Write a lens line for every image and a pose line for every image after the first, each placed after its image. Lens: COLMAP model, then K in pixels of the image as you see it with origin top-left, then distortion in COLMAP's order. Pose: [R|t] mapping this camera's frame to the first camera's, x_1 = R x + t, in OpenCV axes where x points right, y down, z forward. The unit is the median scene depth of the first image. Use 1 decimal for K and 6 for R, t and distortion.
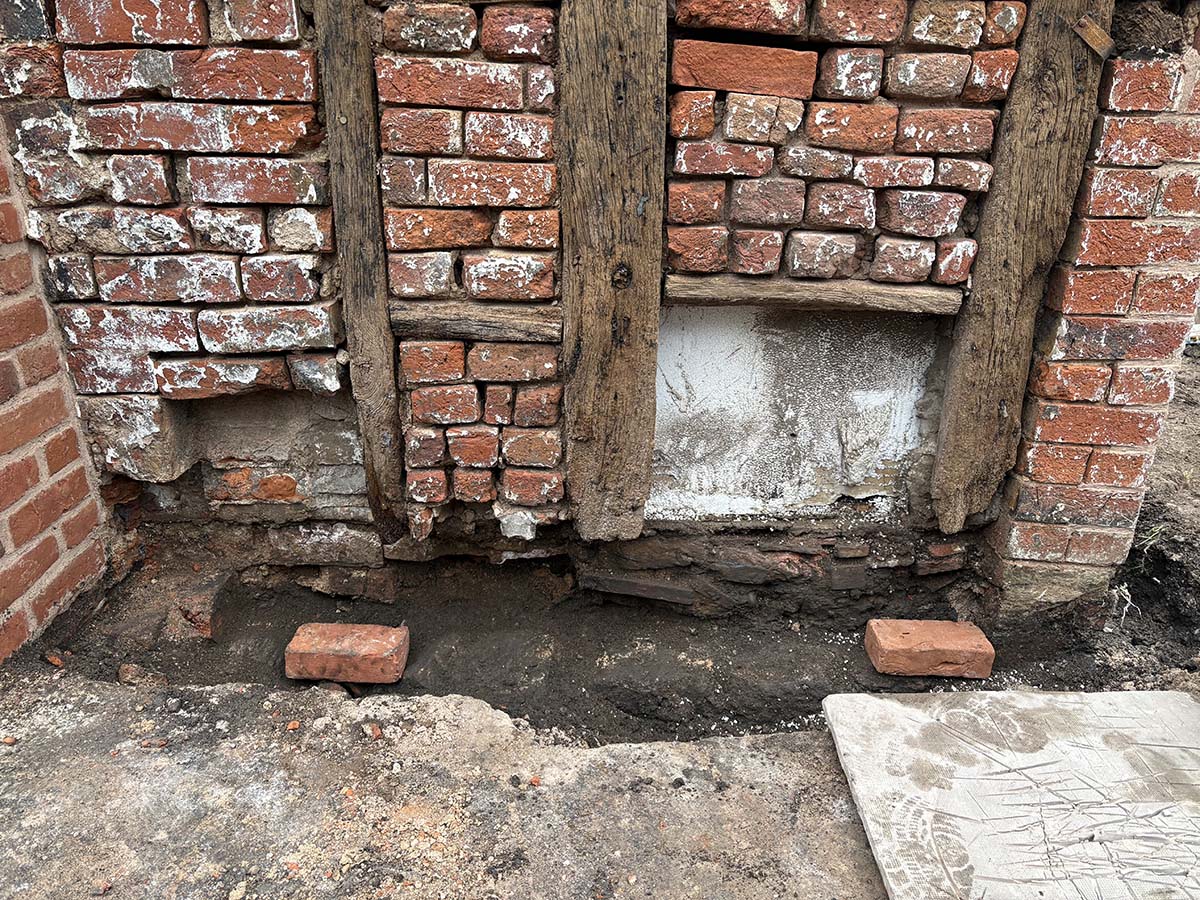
lens RADIAL K [[918.7, 0, 605.2], [0, 918.7, 449.0], [0, 0, 1]] dist [0.066301, -0.053999]
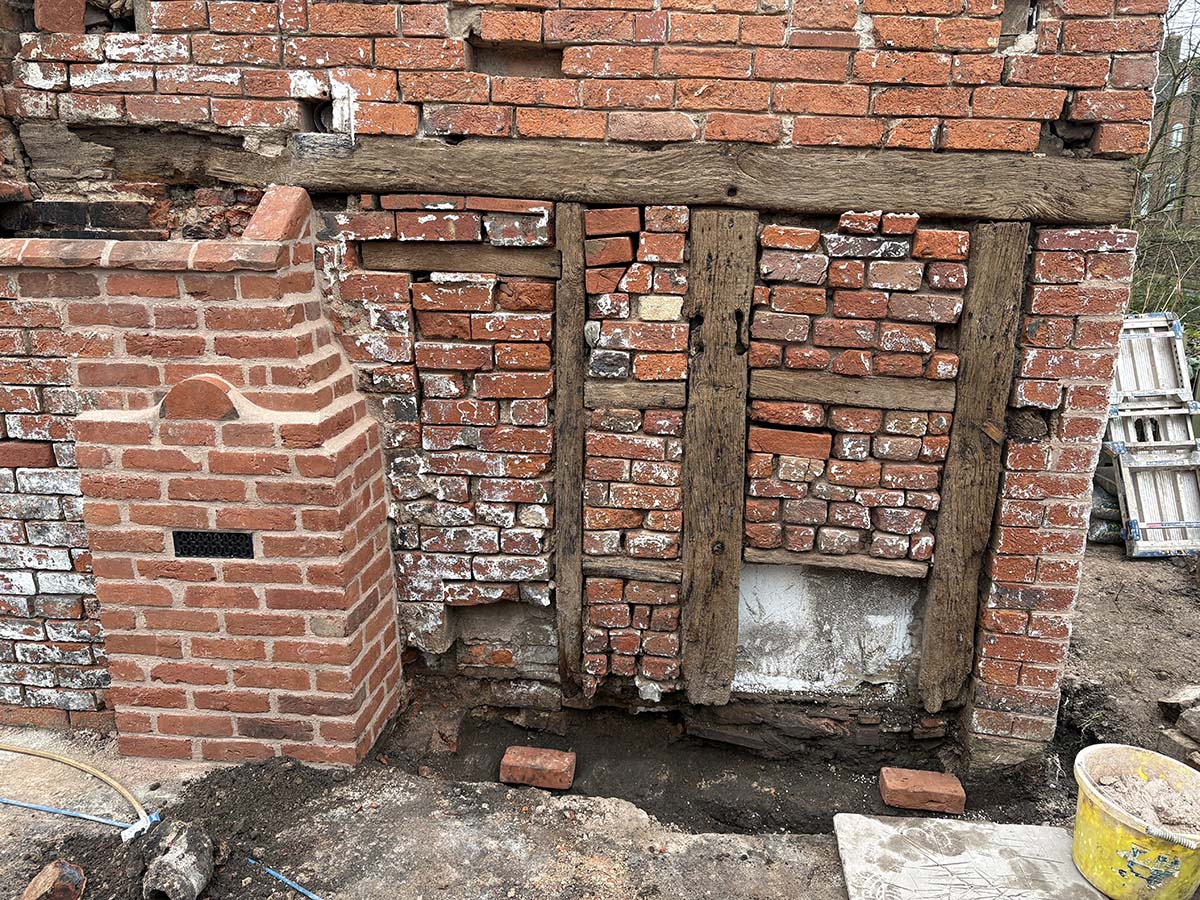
lens RADIAL K [[918.7, 0, 605.2], [0, 918.7, 449.0], [0, 0, 1]] dist [0.066301, -0.053999]
pose [[0.993523, 0.025912, -0.110638, -0.006596], [-0.039372, 0.991838, -0.121269, -0.156304], [0.106593, 0.124840, 0.986434, -0.729448]]
